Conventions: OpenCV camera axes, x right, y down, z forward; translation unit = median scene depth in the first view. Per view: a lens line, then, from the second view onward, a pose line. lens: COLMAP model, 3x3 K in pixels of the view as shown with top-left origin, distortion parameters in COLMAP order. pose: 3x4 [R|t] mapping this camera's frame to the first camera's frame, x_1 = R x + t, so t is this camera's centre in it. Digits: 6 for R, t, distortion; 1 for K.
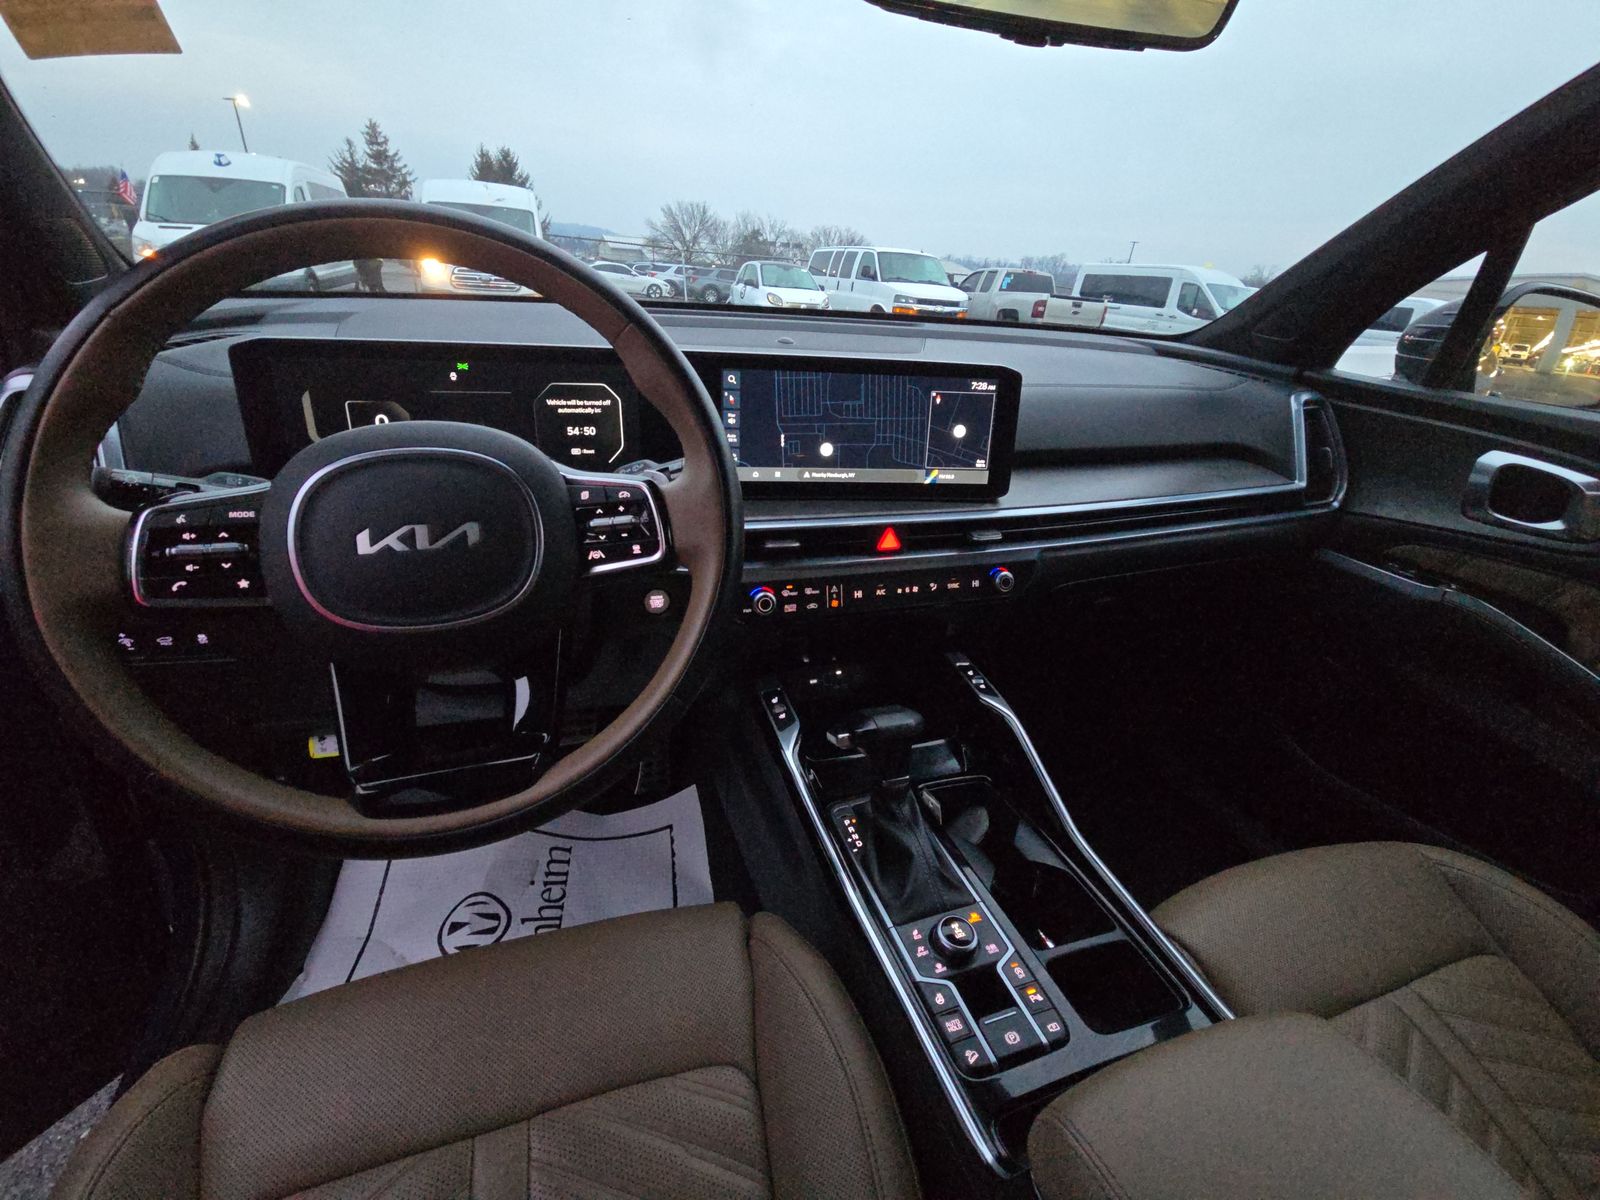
lens RADIAL K [[647.2, 0, 792.5], [0, 647.2, 588.0], [0, 0, 1]] dist [0.006230, -0.004176]
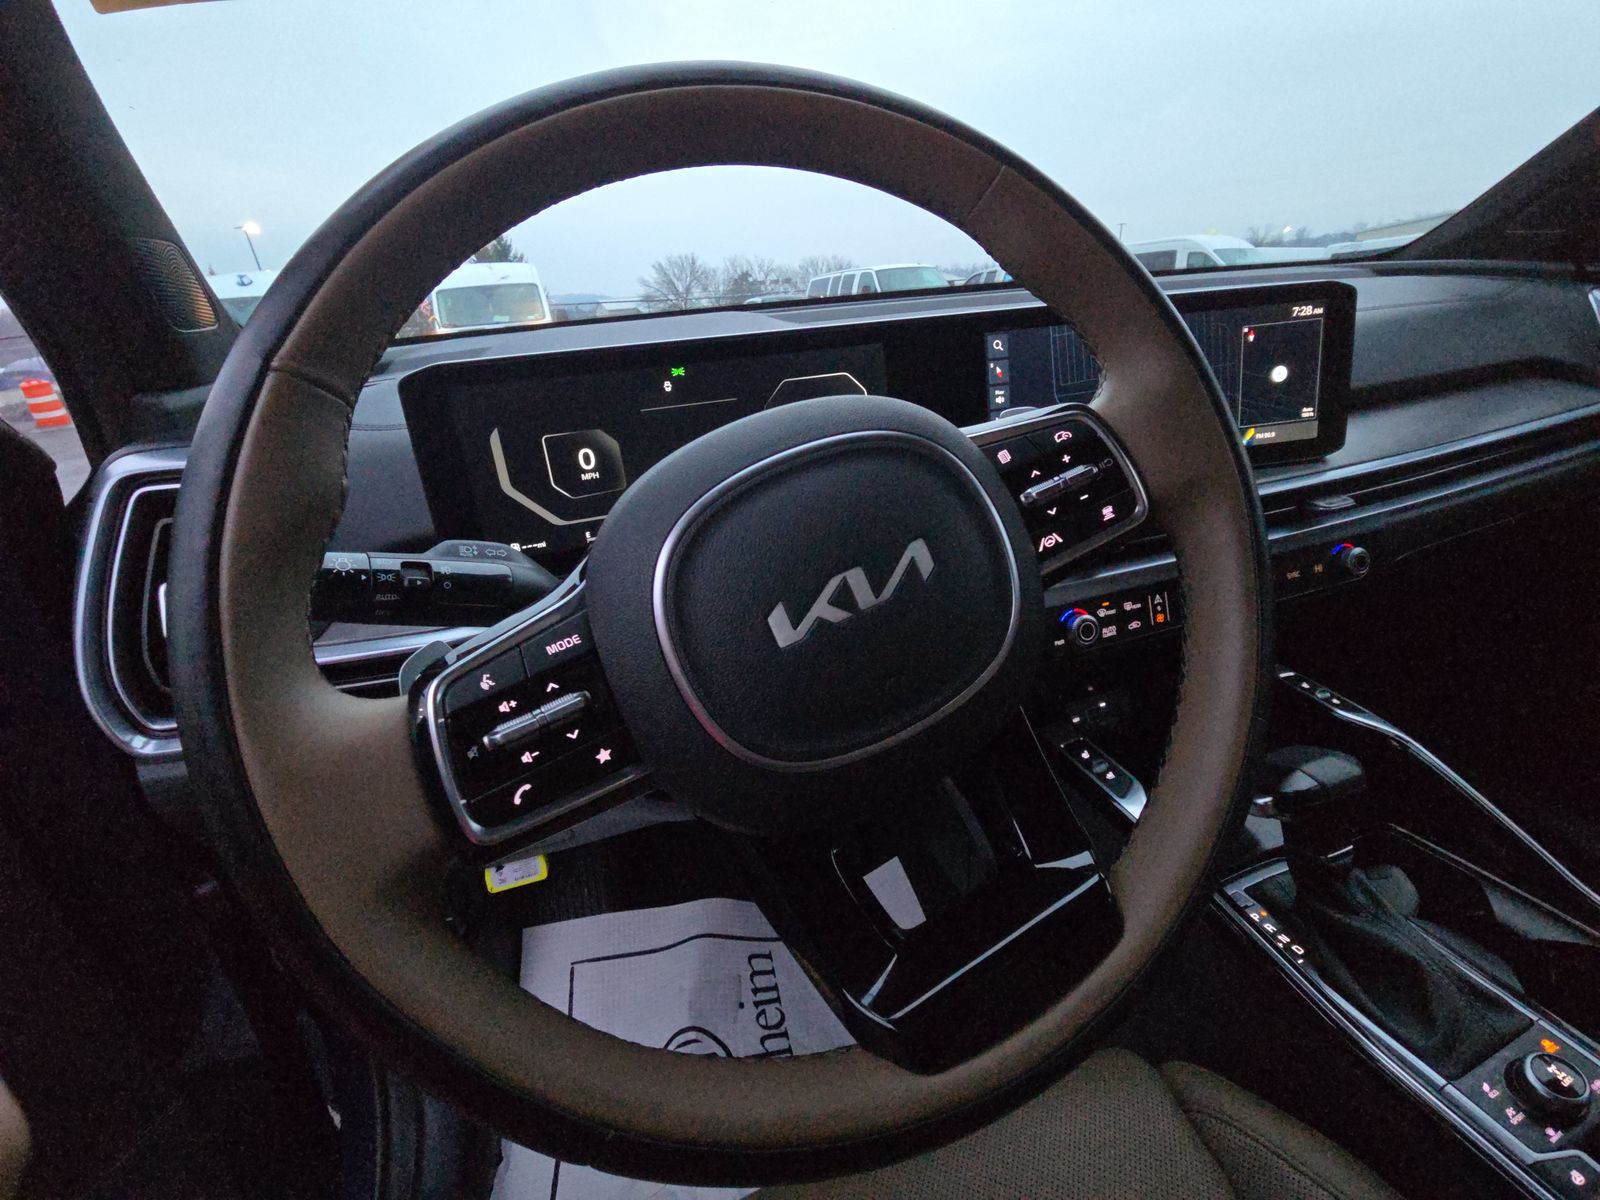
lens RADIAL K [[648.9, 0, 795.6], [0, 648.9, 589.3], [0, 0, 1]] dist [0.016306, -0.013809]
pose [[0.990008, -0.134512, -0.042329, -0.304756], [0.132570, 0.990117, -0.045754, -0.029637], [0.048065, 0.039685, 0.998056, 0.208570]]
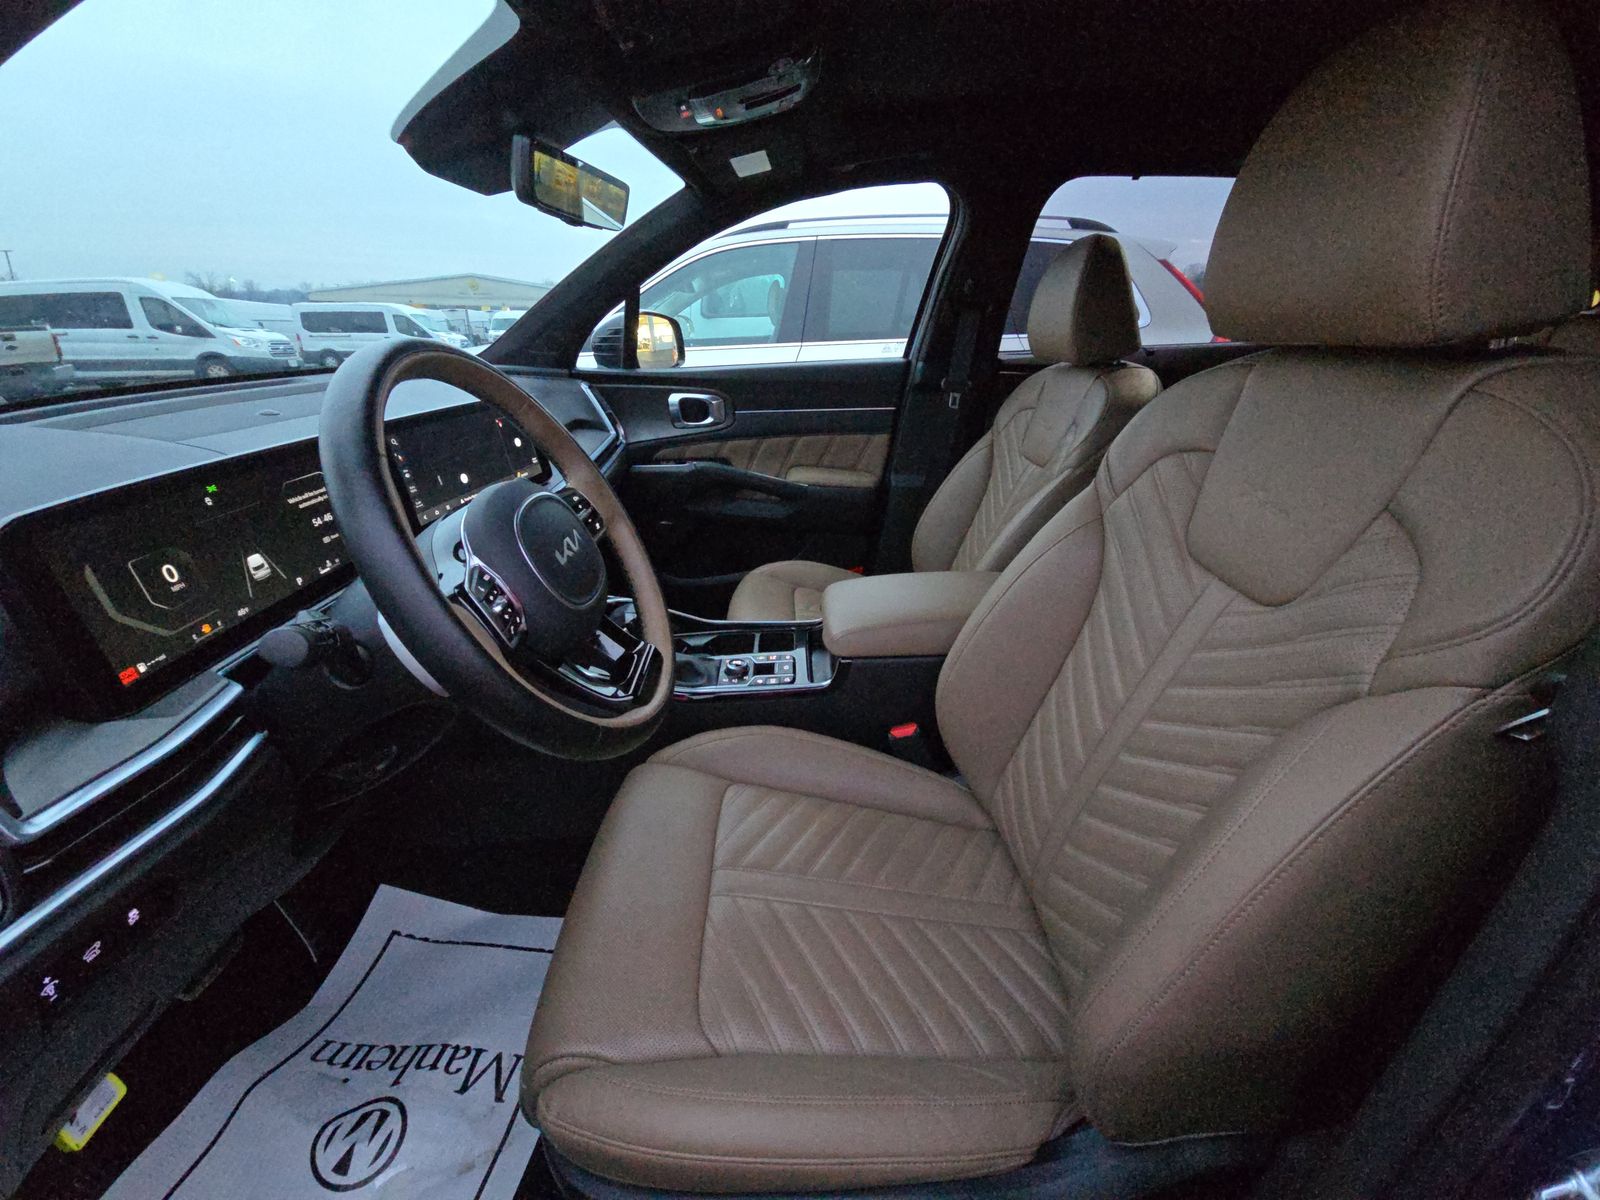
lens RADIAL K [[647.2, 0, 792.5], [0, 647.2, 588.0], [0, 0, 1]] dist [0.006230, -0.004176]
pose [[0.301709, -0.425680, 0.853093, -0.901380], [0.434351, 0.857908, 0.274468, -0.093336], [-0.848711, 0.287733, 0.443733, -0.057961]]
